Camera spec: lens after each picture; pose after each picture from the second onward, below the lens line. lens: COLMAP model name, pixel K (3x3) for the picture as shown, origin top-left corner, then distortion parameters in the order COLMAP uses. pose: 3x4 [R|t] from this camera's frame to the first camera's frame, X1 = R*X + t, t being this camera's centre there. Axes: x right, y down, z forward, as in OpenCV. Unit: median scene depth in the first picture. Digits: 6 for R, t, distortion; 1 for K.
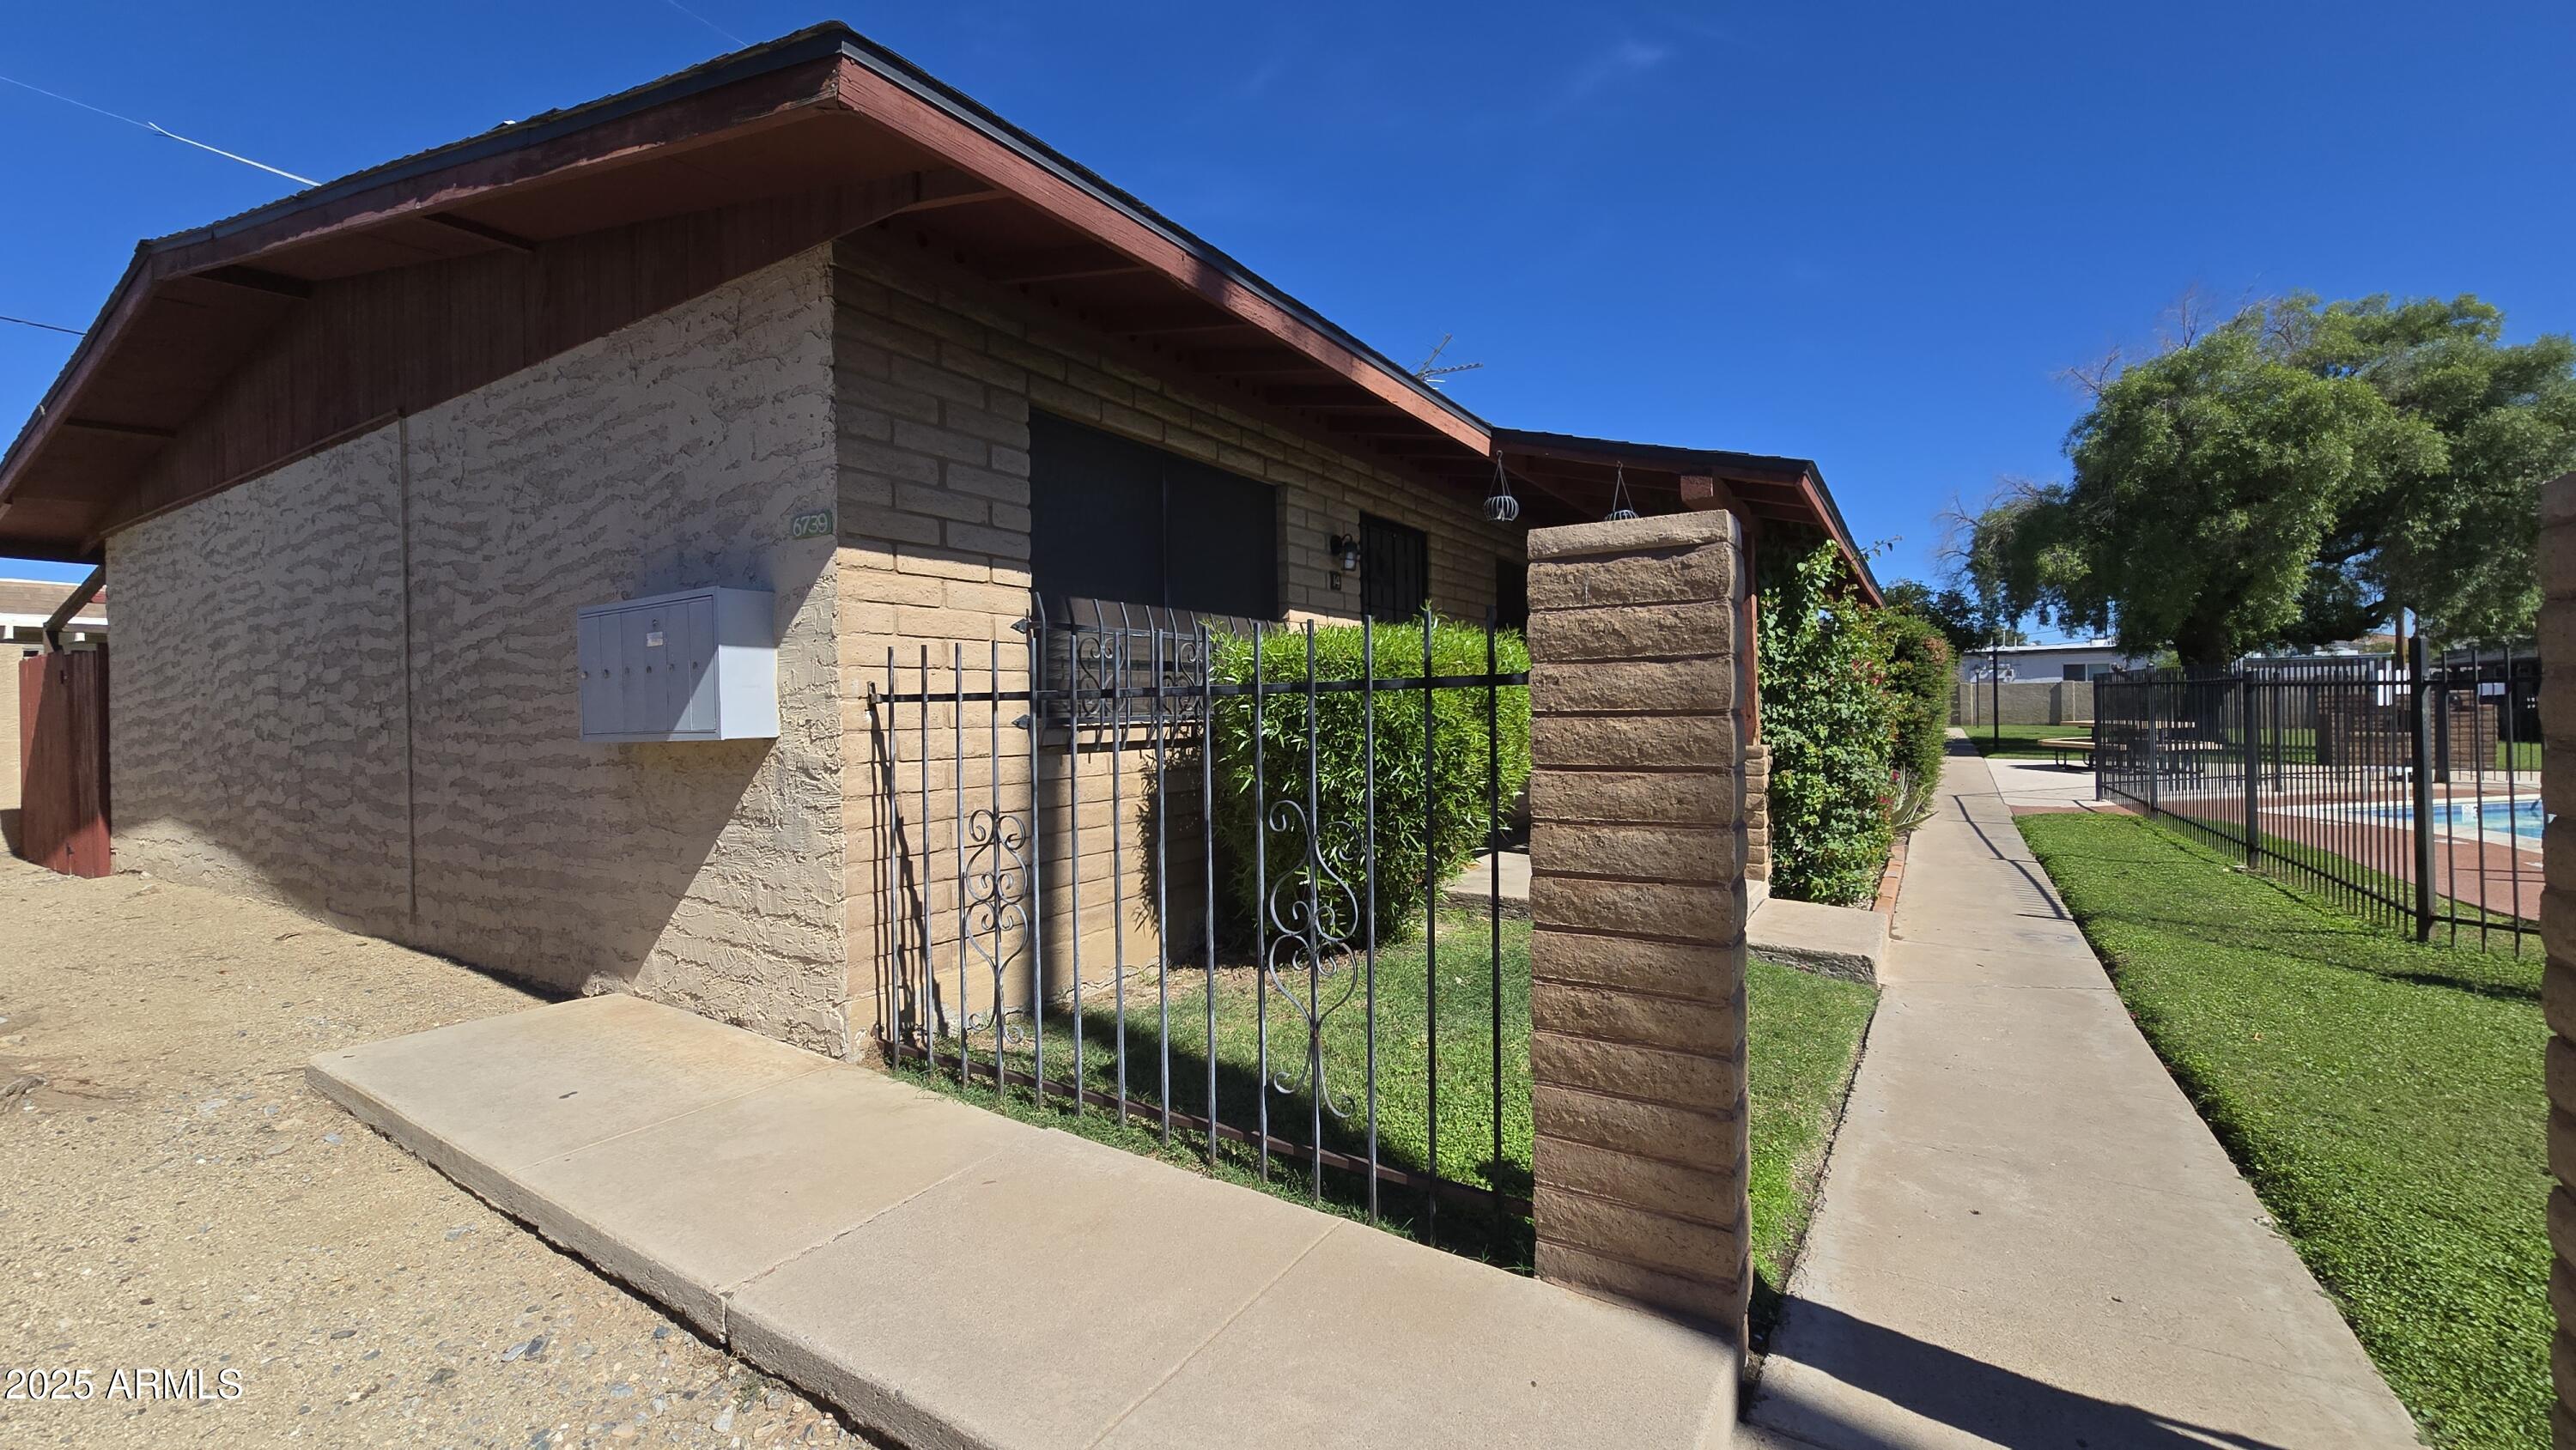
lens RADIAL K [[1063.7, 0, 1297.9], [0, 1063.7, 712.4], [0, 0, 1]] dist [-0.001933, -0.000242]
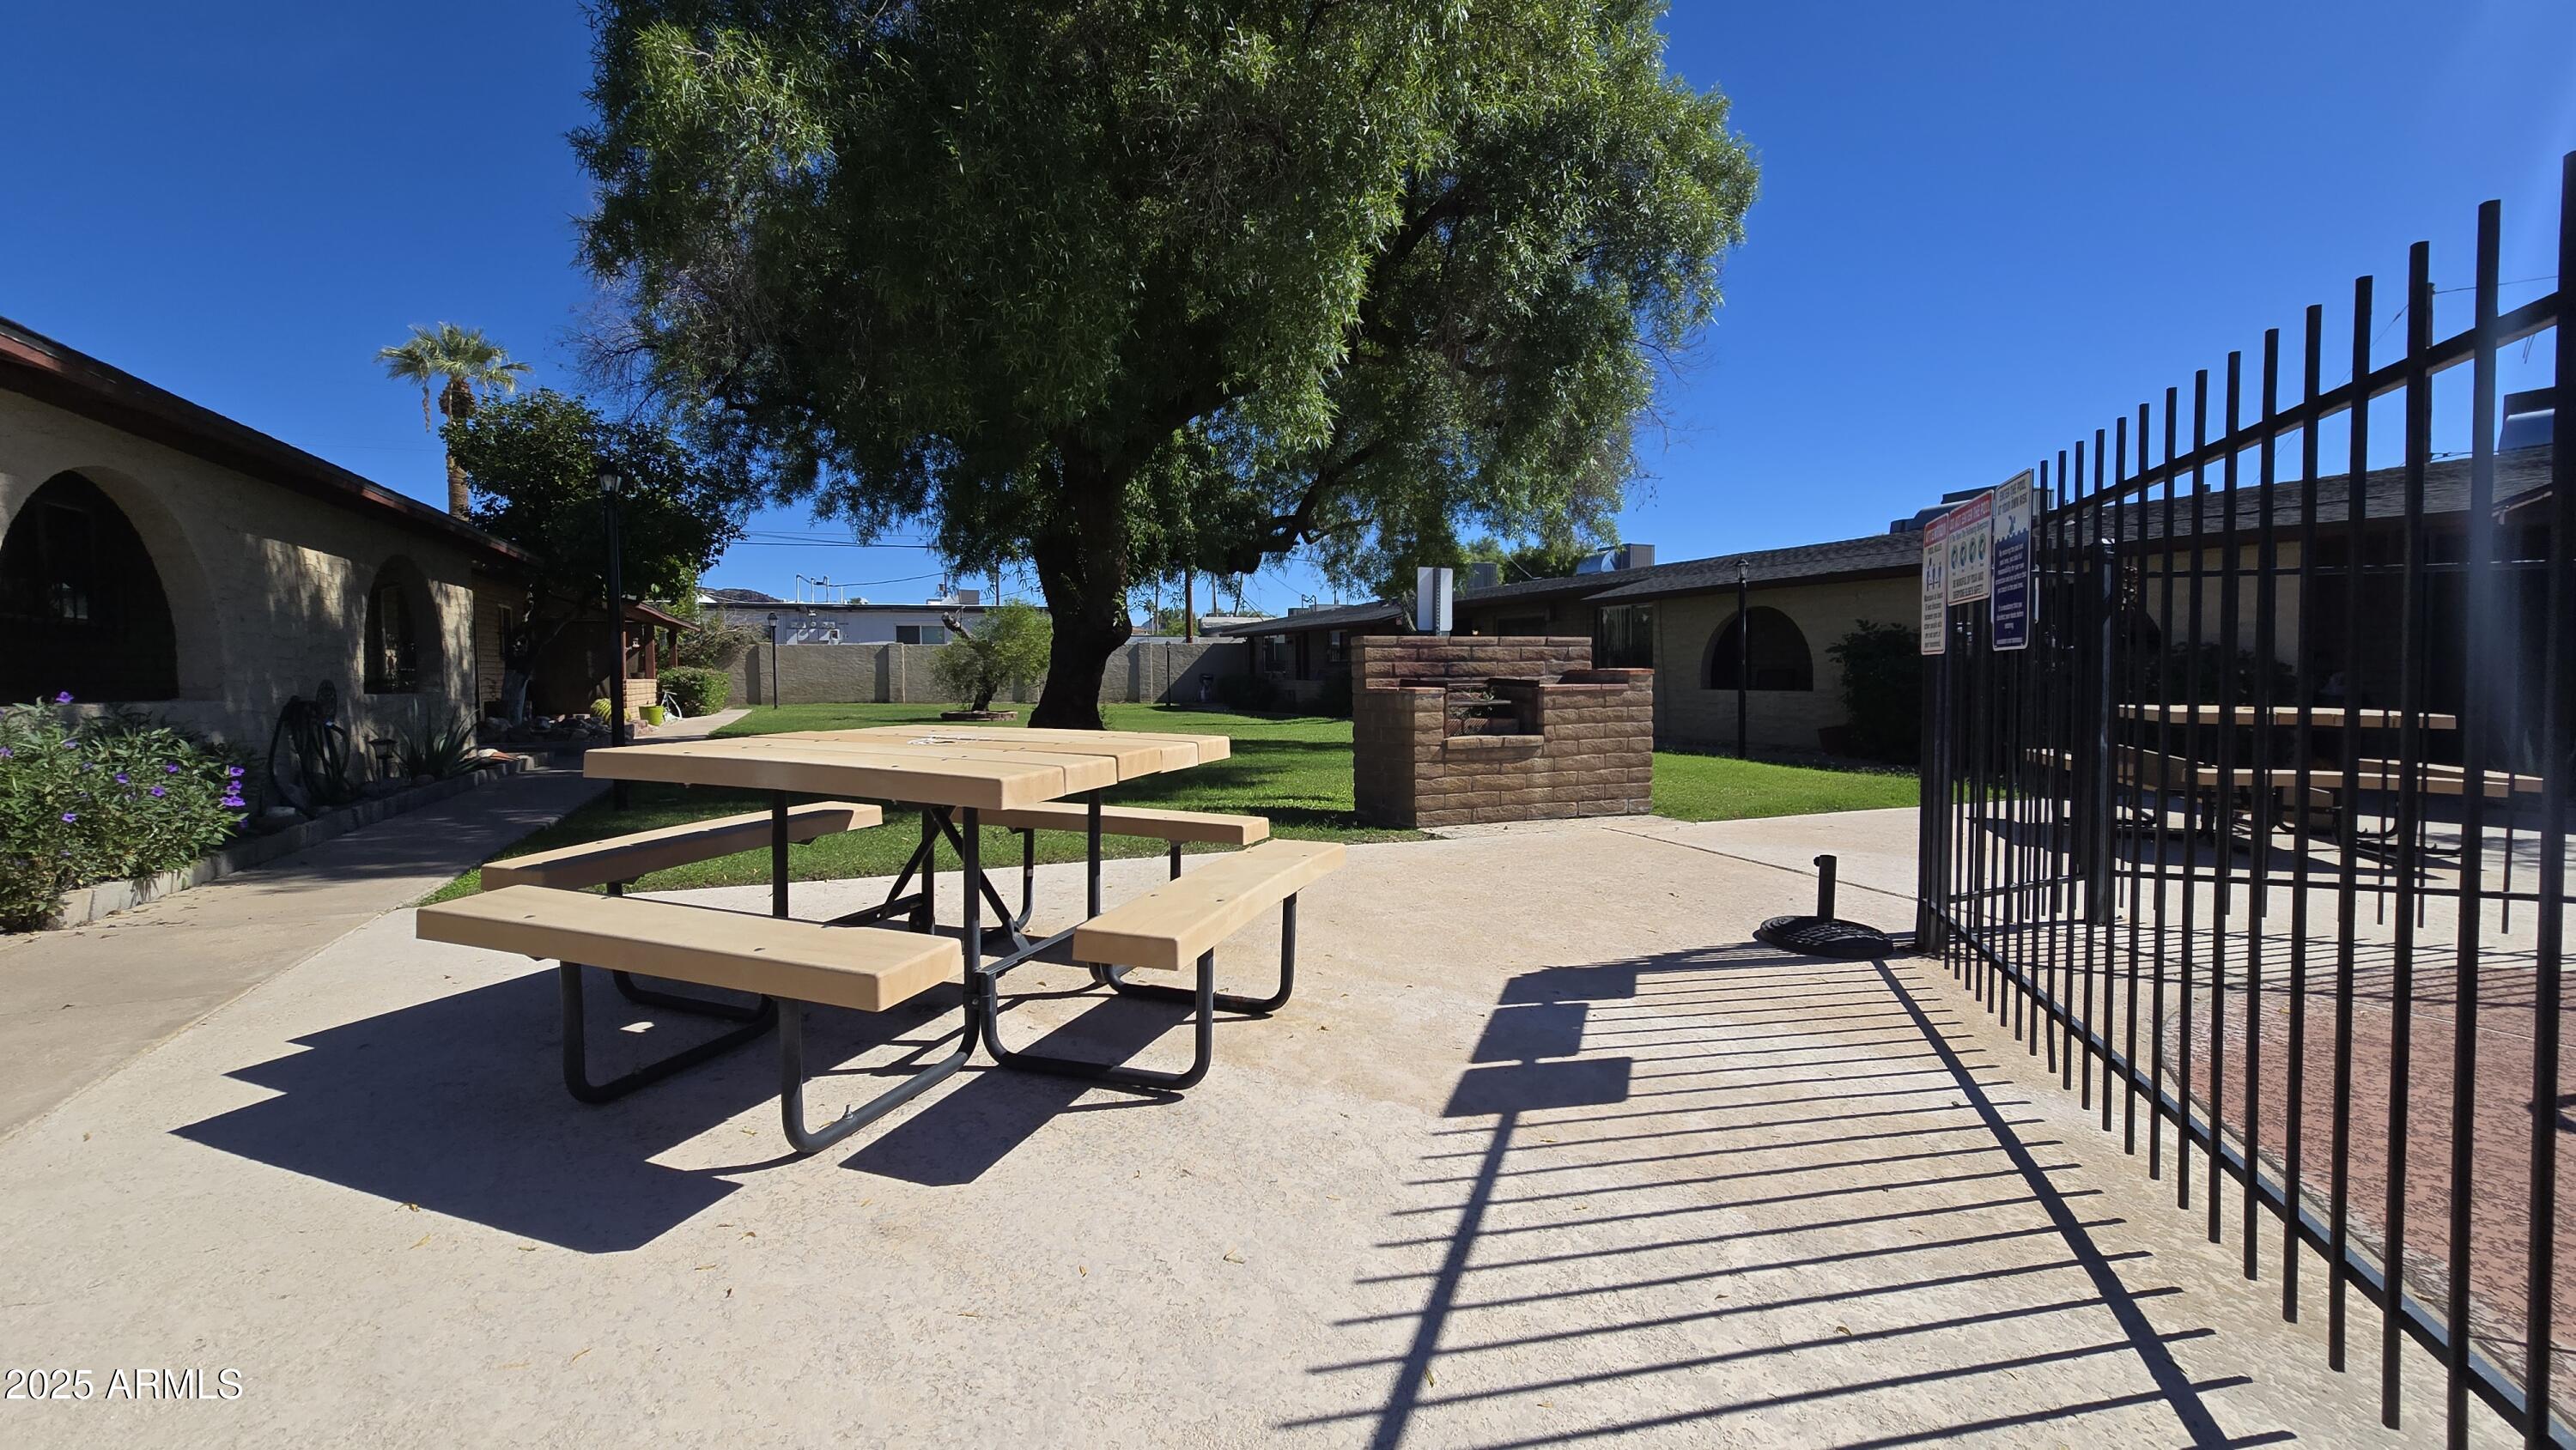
lens RADIAL K [[1063.7, 0, 1297.9], [0, 1063.7, 712.4], [0, 0, 1]] dist [-0.001933, -0.000242]
pose [[0.566370, -0.025716, 0.823750, 0.625156], [0.004244, 0.999591, 0.028288, -0.001684], [-0.824140, -0.012526, 0.566248, 0.798786]]
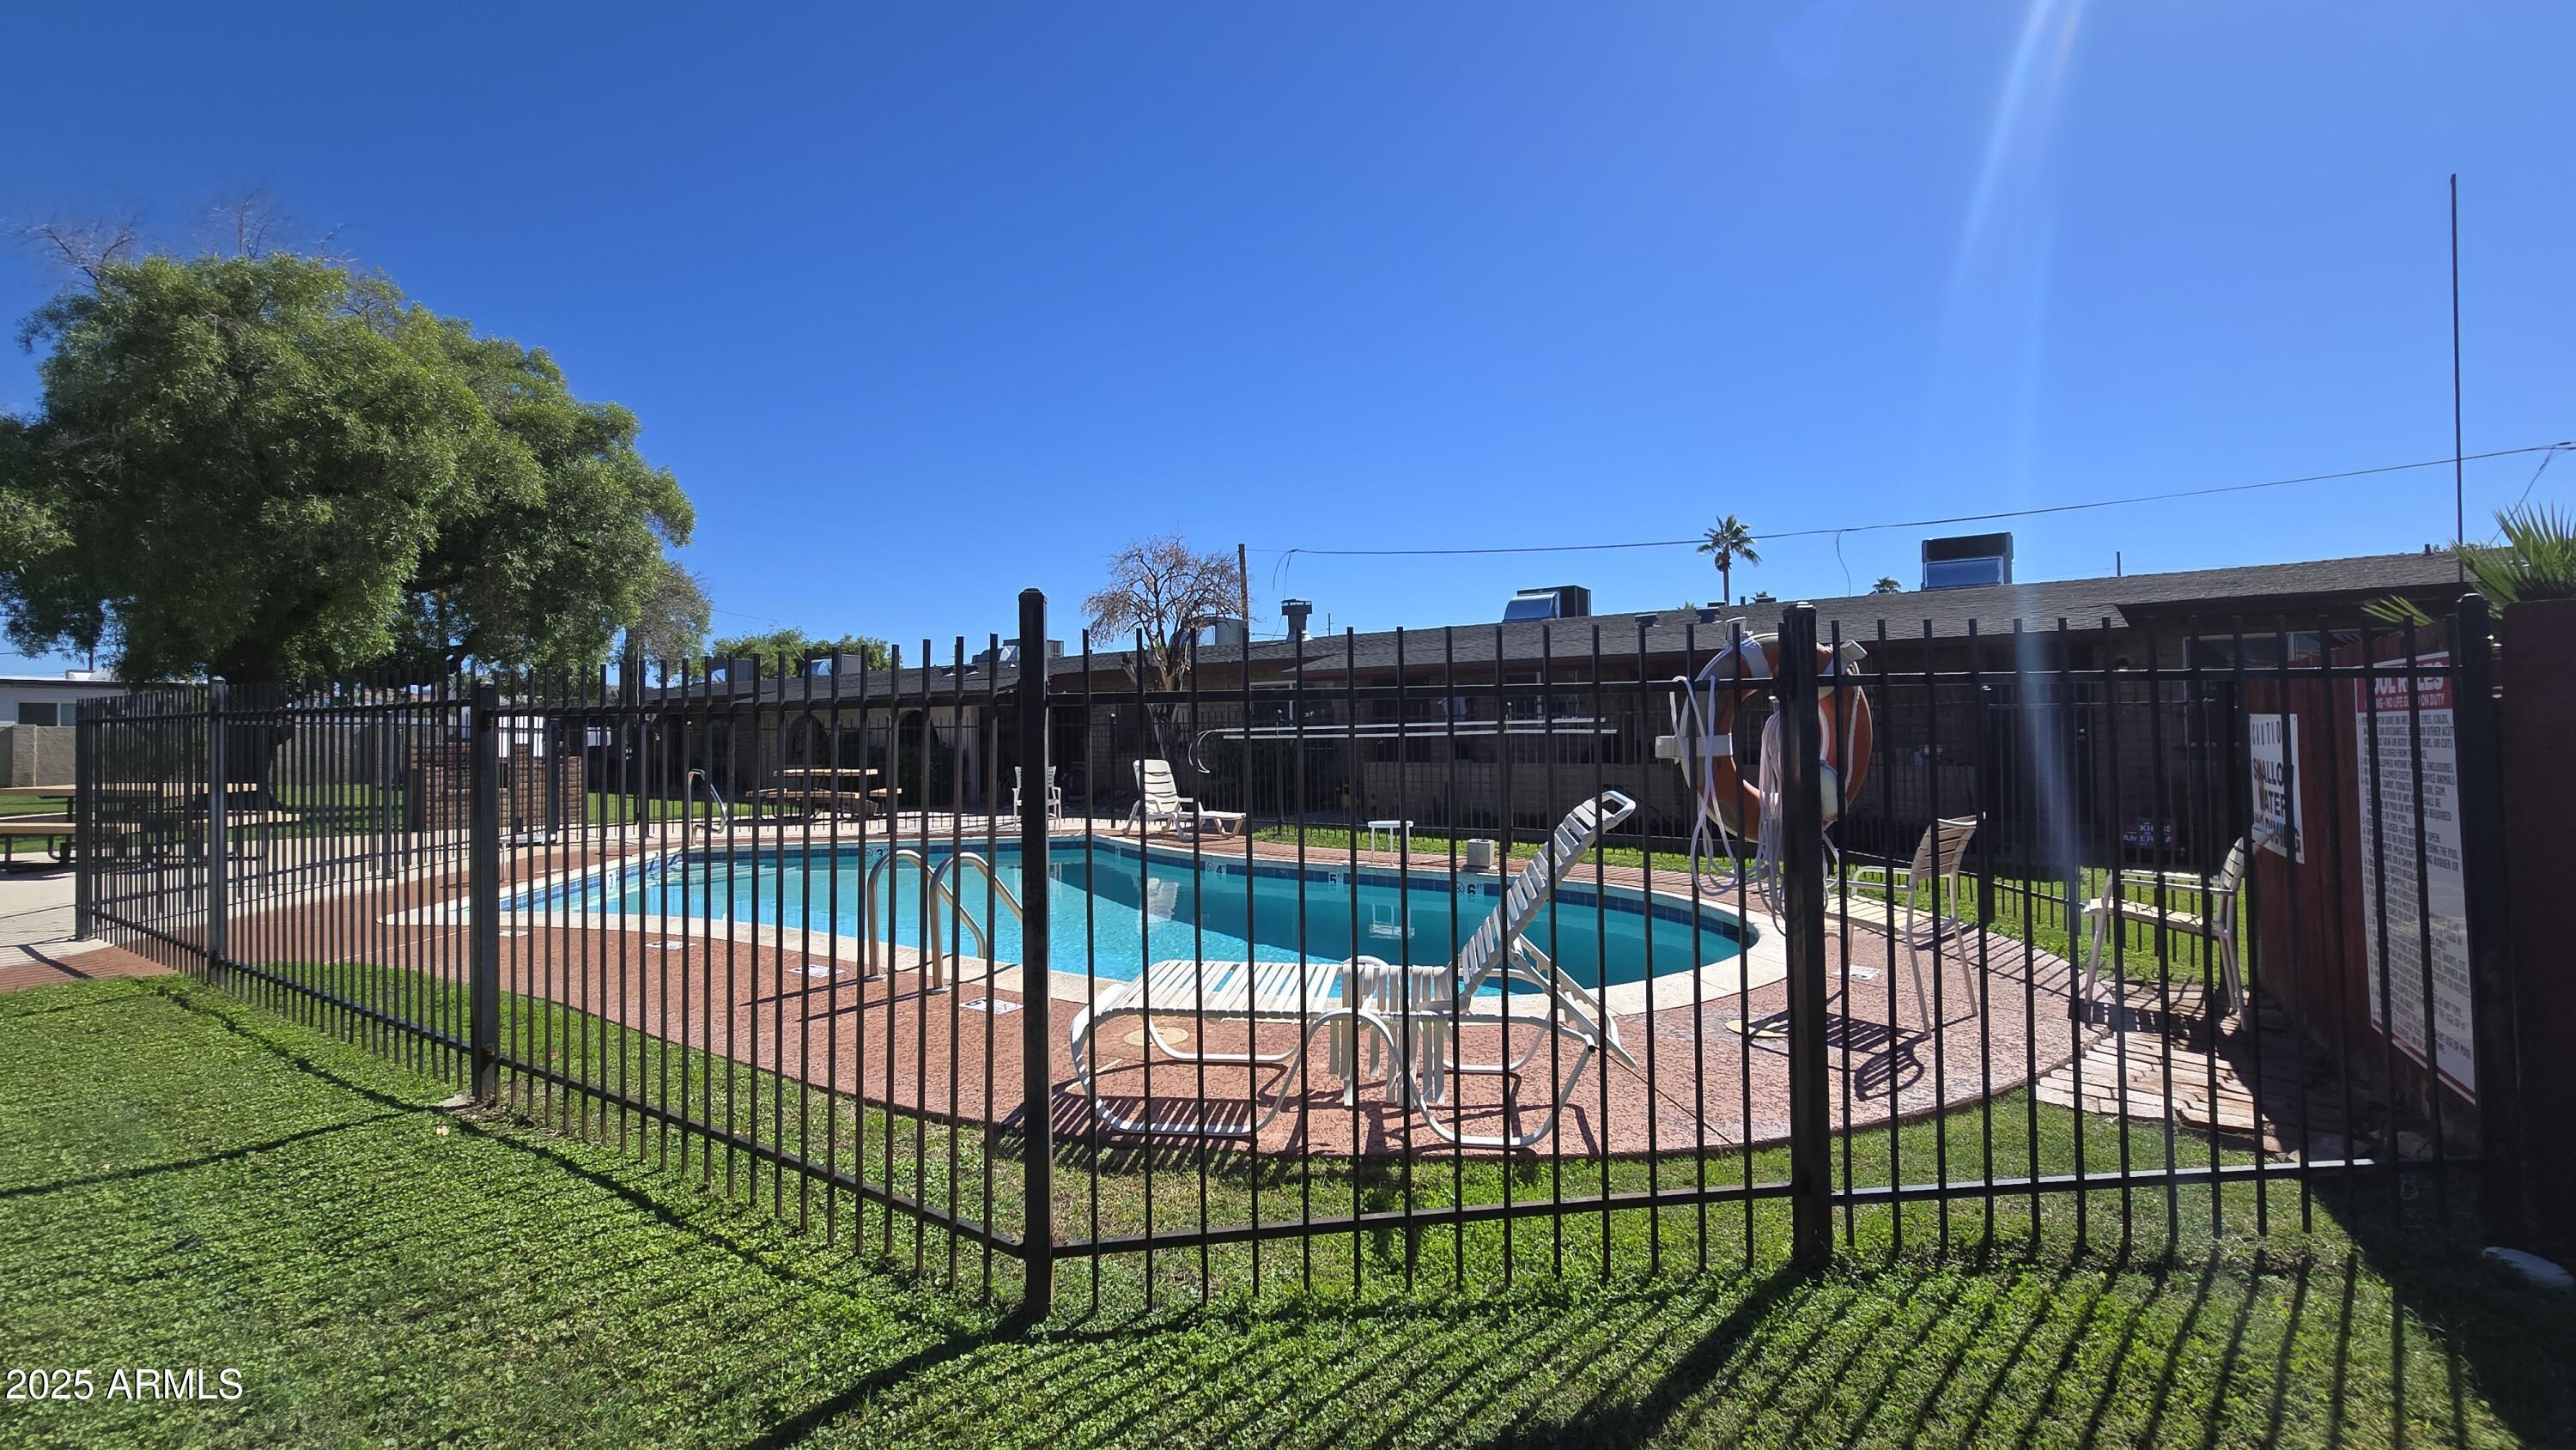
lens RADIAL K [[1063.7, 0, 1297.9], [0, 1063.7, 712.4], [0, 0, 1]] dist [-0.001933, -0.000242]
pose [[0.068843, 0.038274, 0.996893, 0.194770], [0.012152, 0.999157, -0.039201, -0.002299], [-0.997553, 0.014813, 0.068320, 0.264033]]
